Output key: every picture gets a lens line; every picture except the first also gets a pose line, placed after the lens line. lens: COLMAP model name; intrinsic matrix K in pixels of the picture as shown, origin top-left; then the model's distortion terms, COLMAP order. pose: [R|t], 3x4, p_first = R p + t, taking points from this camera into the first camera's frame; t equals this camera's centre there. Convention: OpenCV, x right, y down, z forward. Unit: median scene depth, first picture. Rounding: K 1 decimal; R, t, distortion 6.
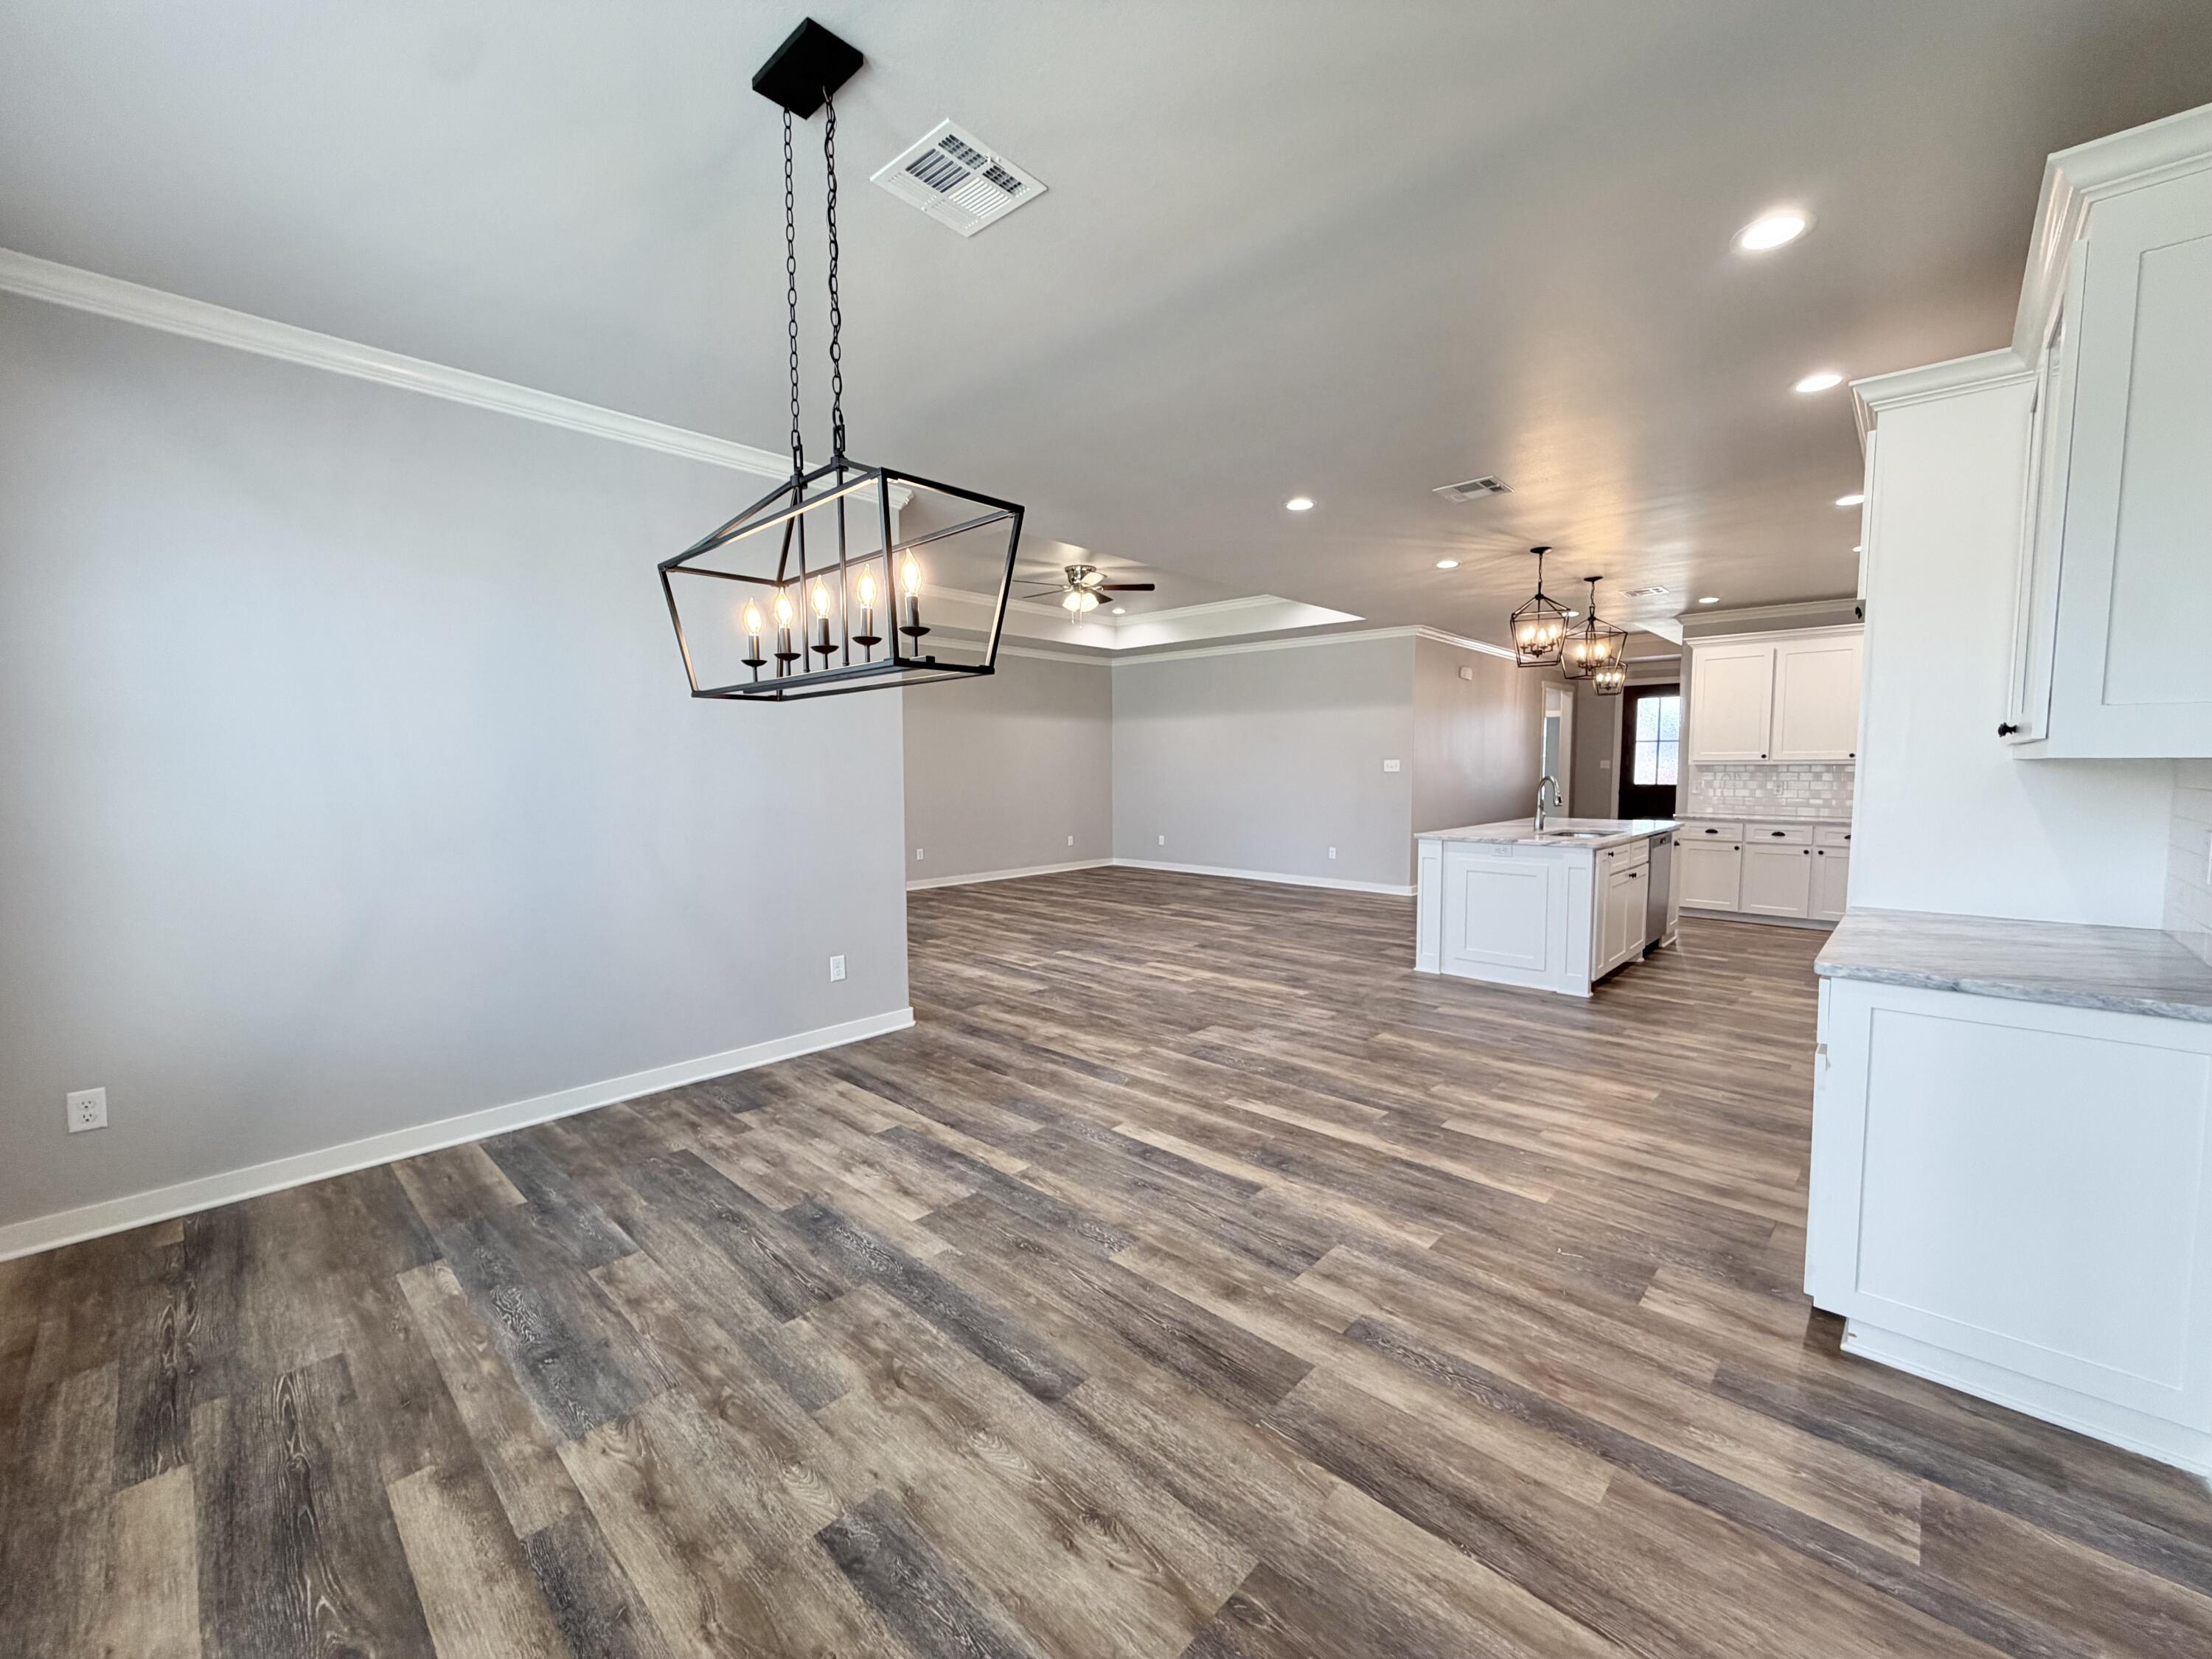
lens RADIAL K [[885.4, 0, 1116.3], [0, 885.4, 829.3], [0, 0, 1]] dist [-0.000265, 0.000639]
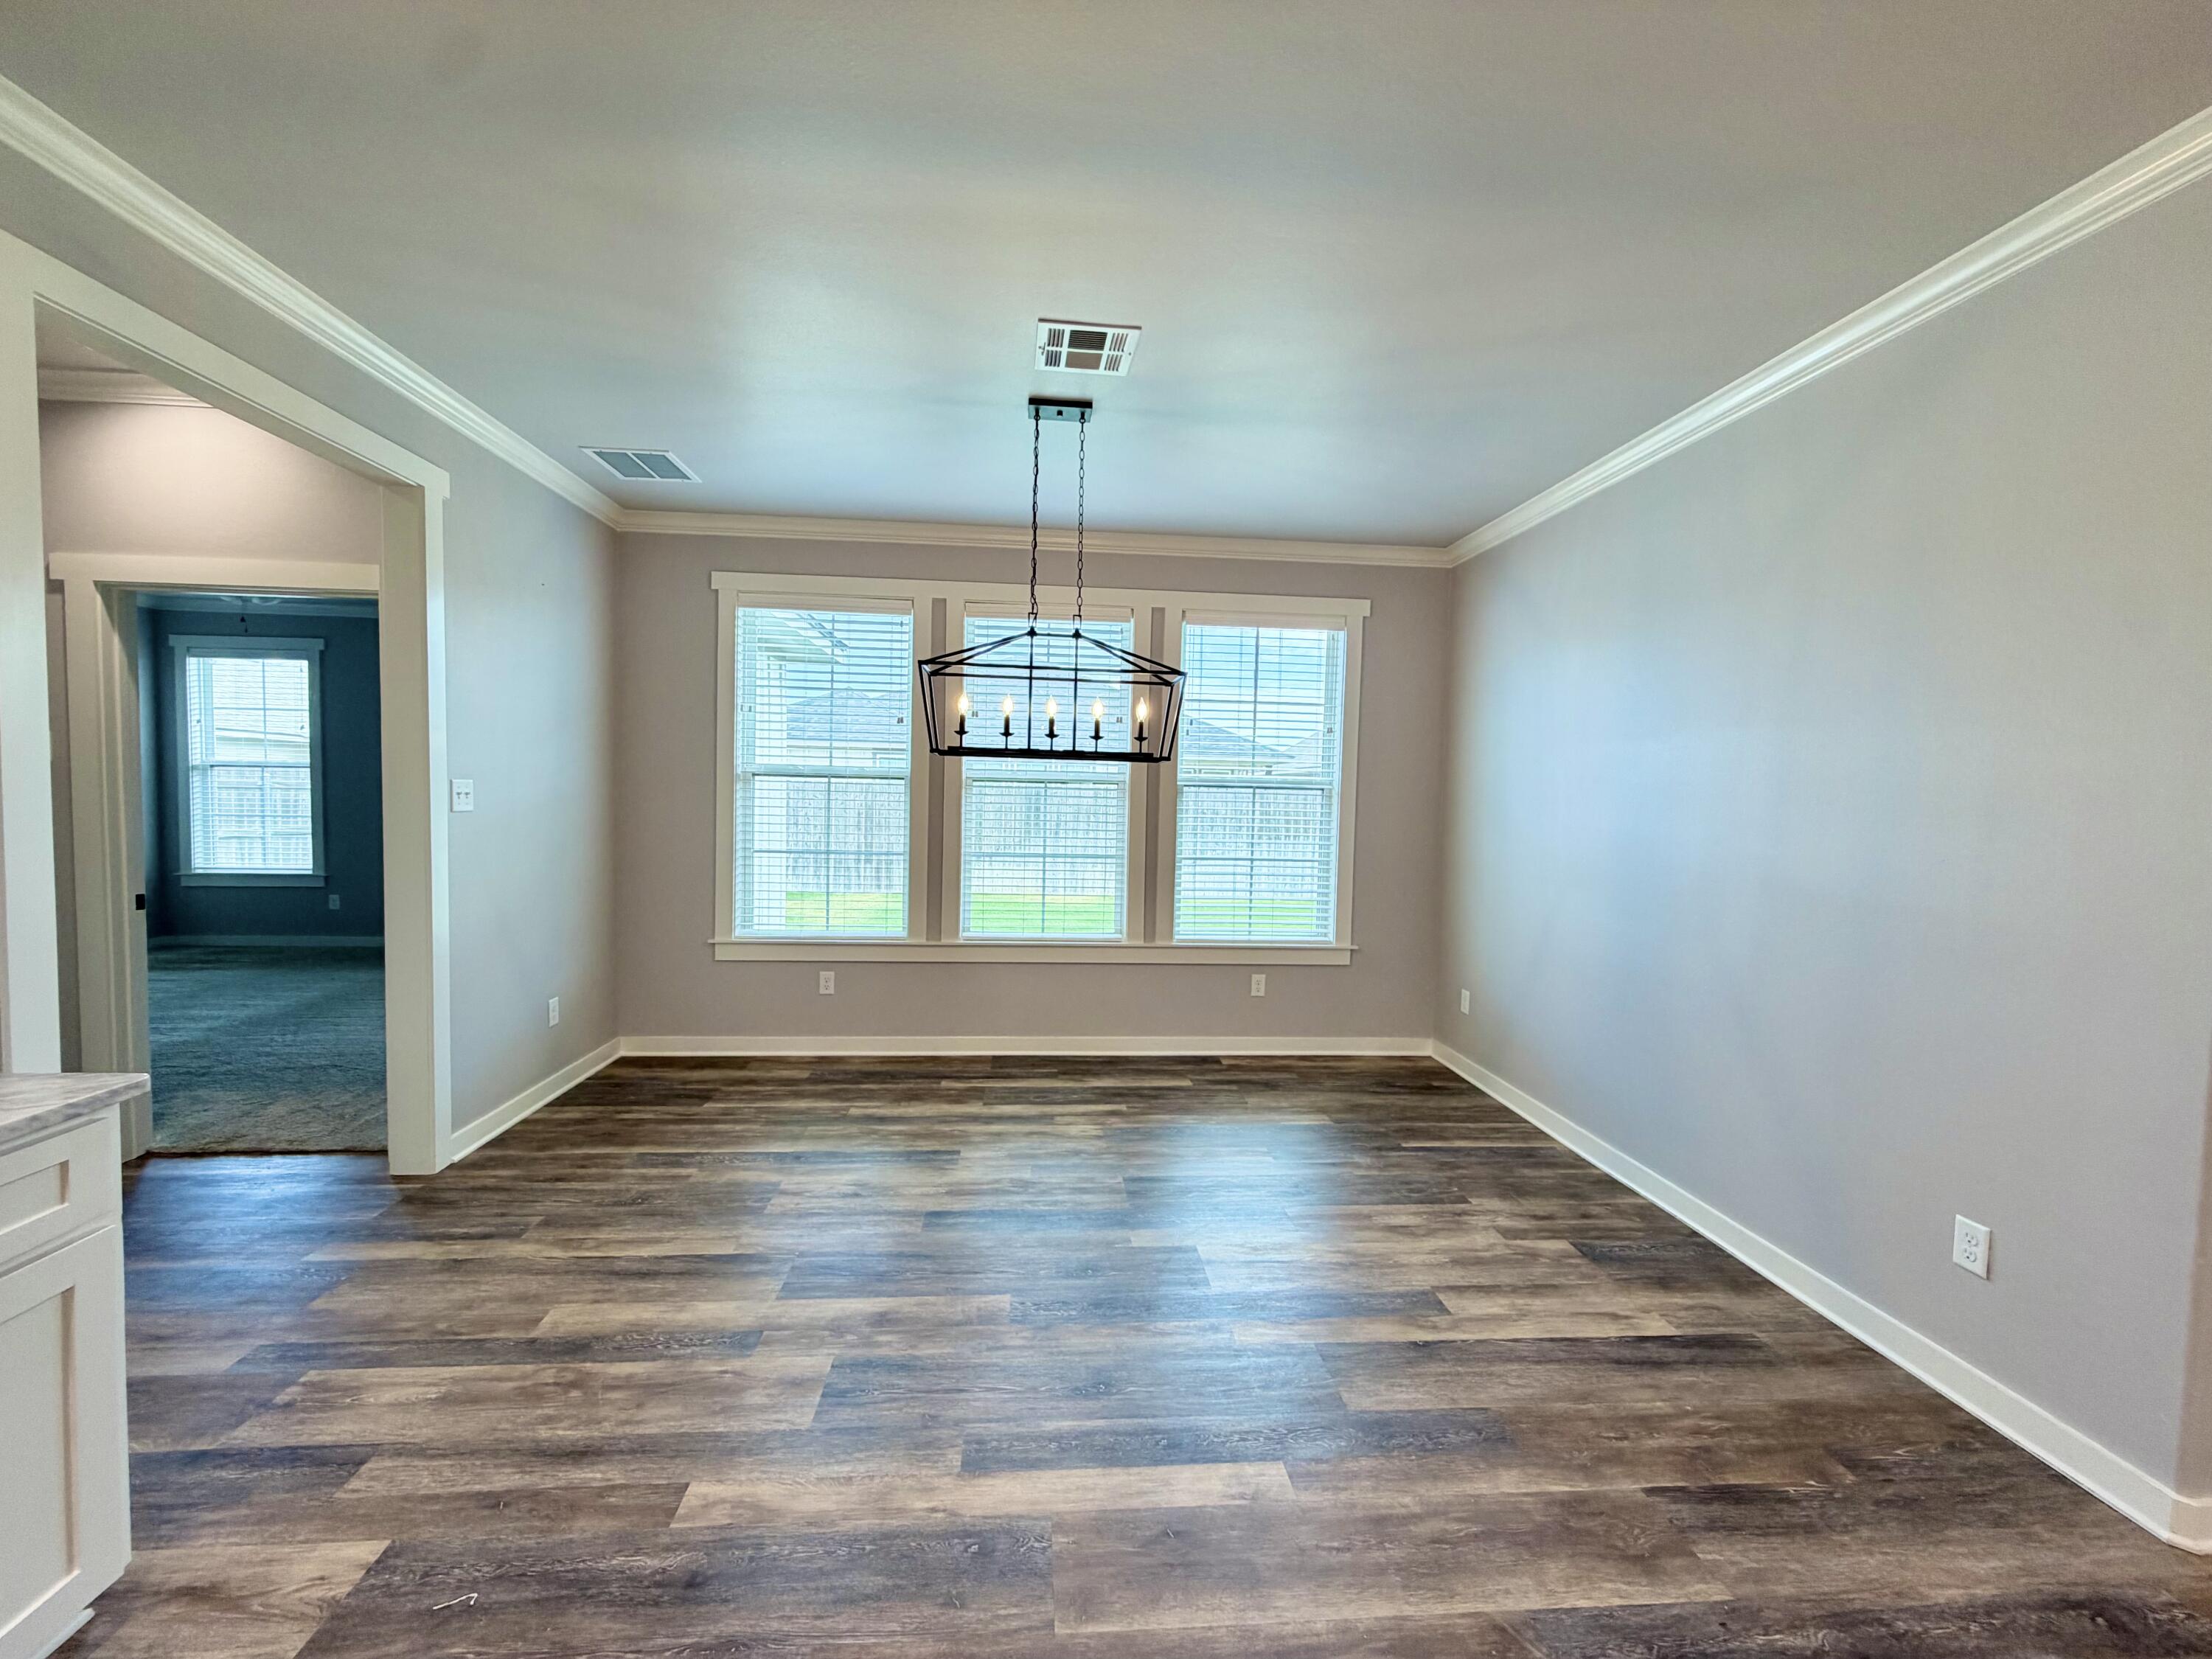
lens RADIAL K [[885.4, 0, 1085.3], [0, 885.4, 838.0], [0, 0, 1]] dist [-0.000265, 0.000639]
pose [[-0.693231, 0.028185, -0.720164, 0.549421], [-0.069868, 0.991900, 0.106076, -0.123805], [0.717321, 0.123852, -0.685647, 1.437177]]
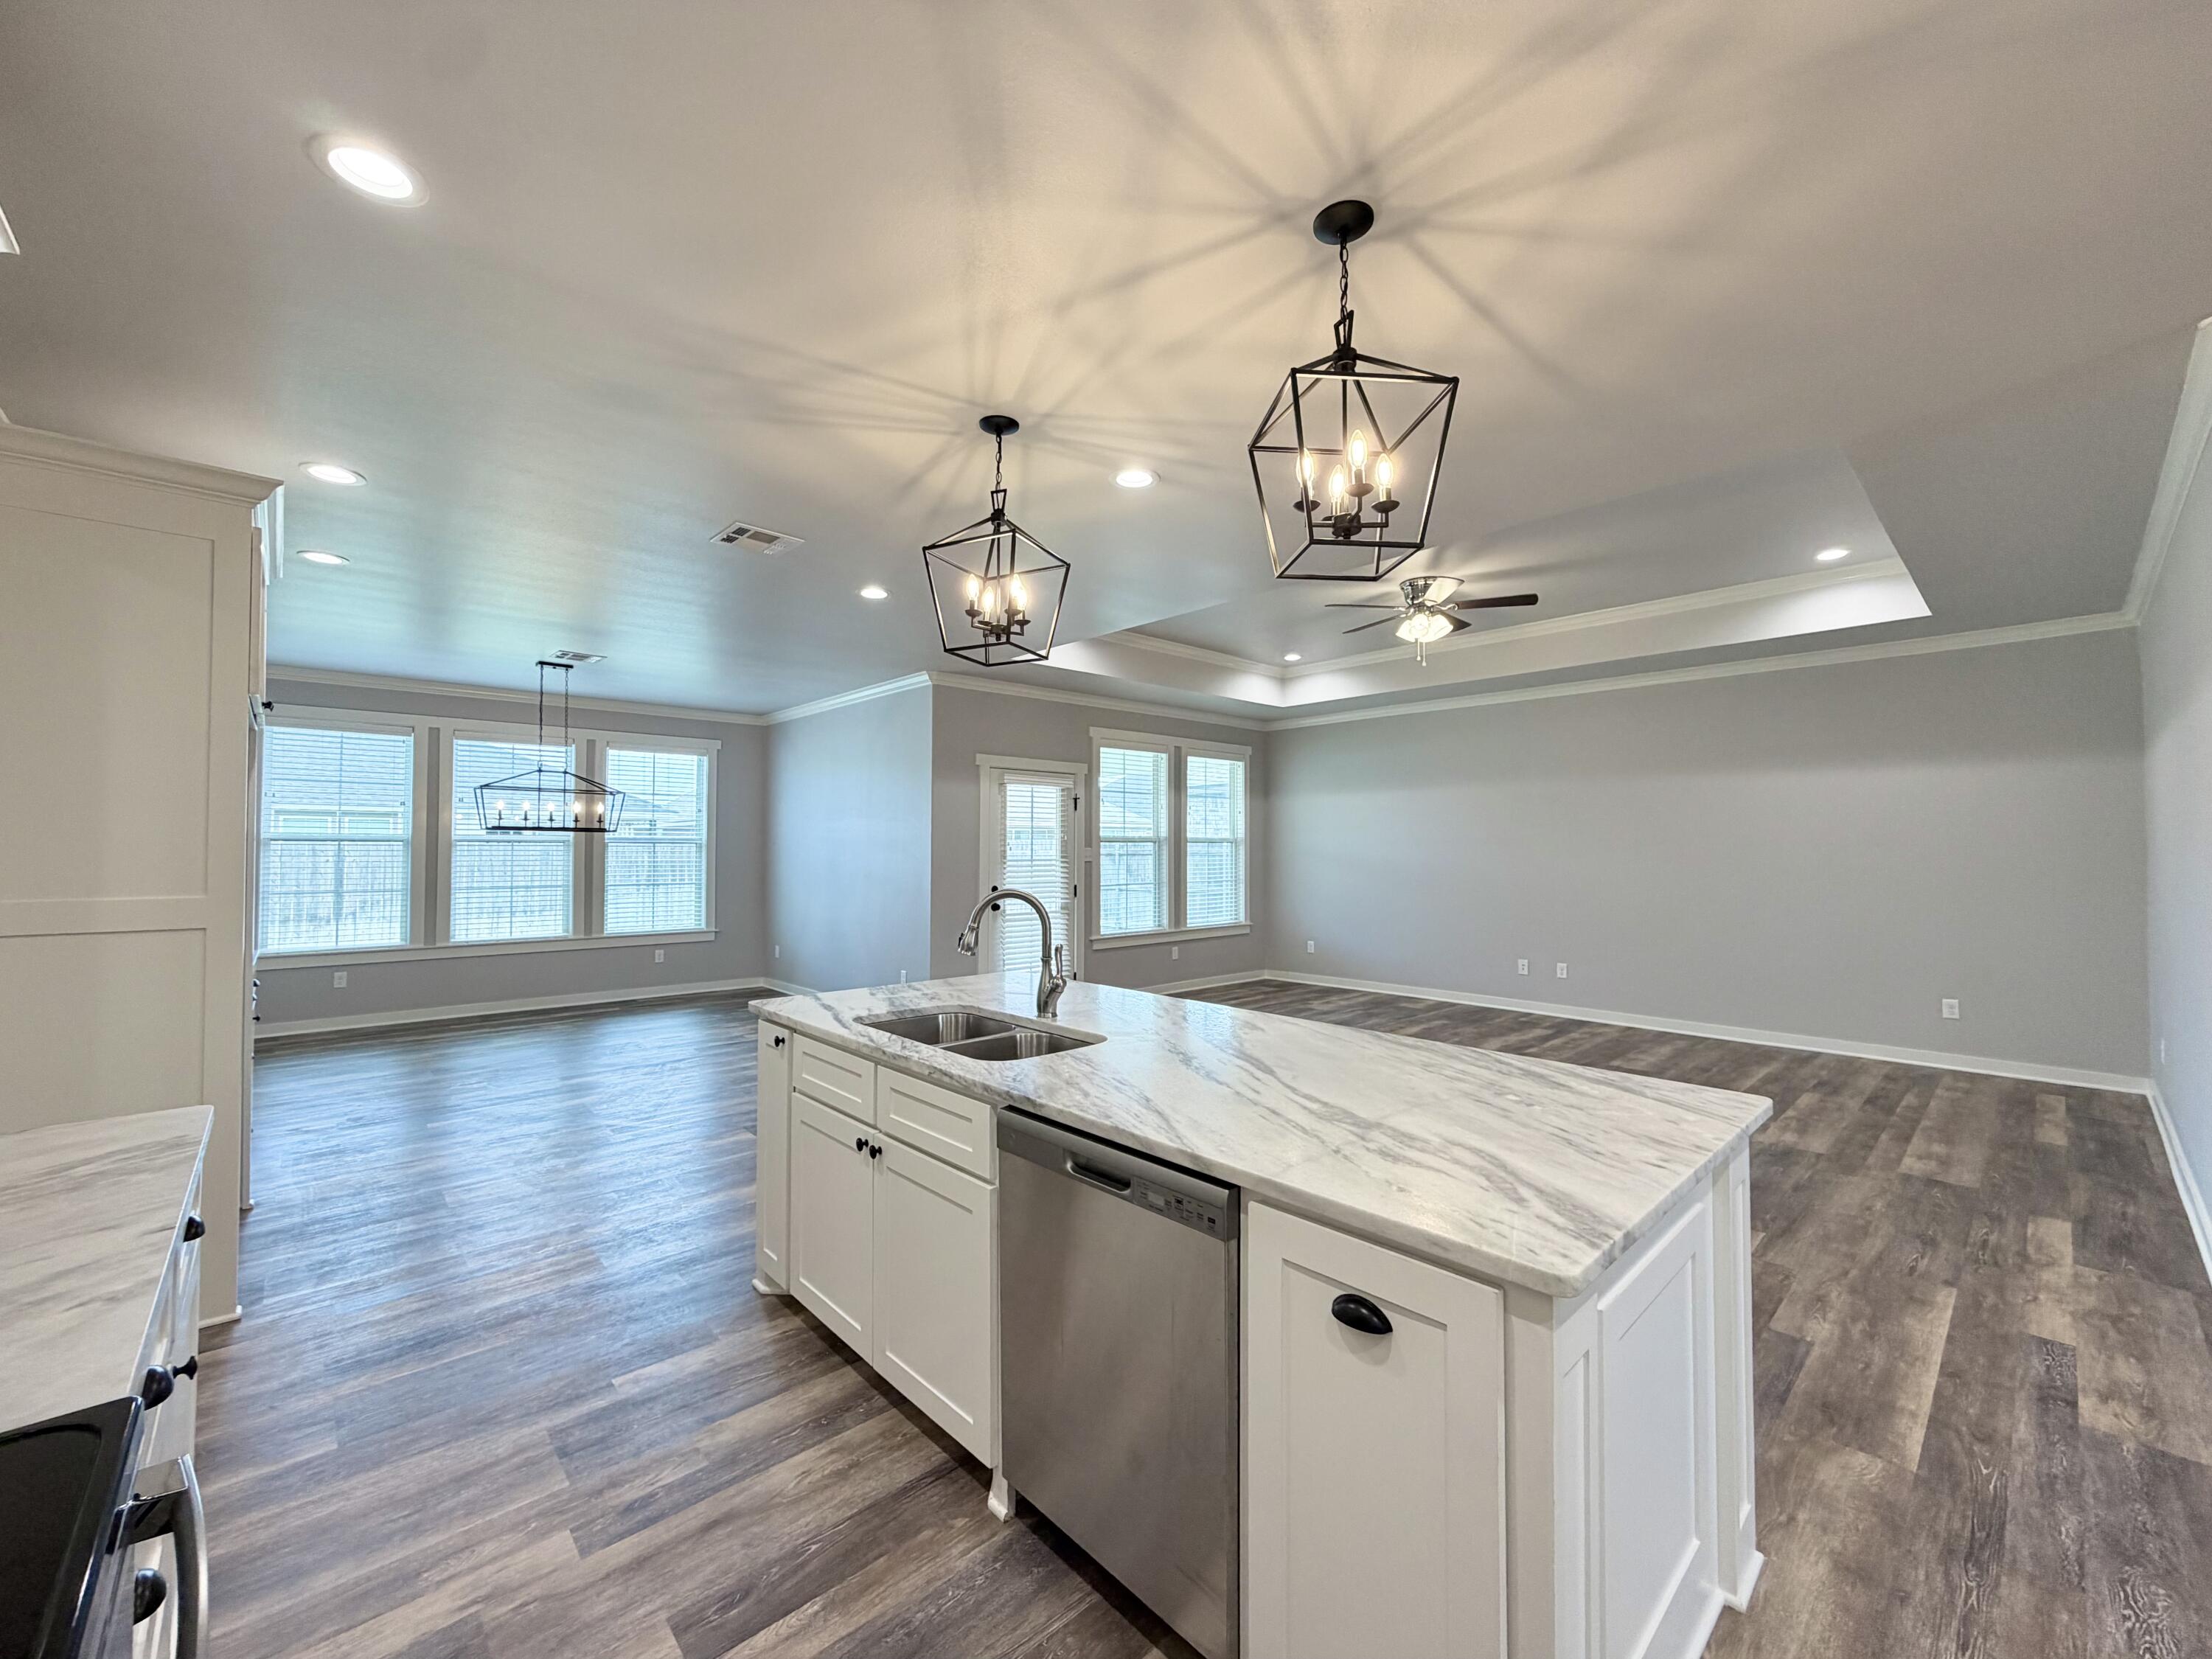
lens RADIAL K [[885.4, 0, 1105.7], [0, 885.4, 830.6], [0, 0, 1]] dist [-0.000265, 0.000639]
pose [[-0.085603, -0.012590, -0.996250, 1.301927], [-0.074666, 0.997189, -0.006187, -0.164371], [0.993528, 0.073857, -0.086303, 1.881392]]
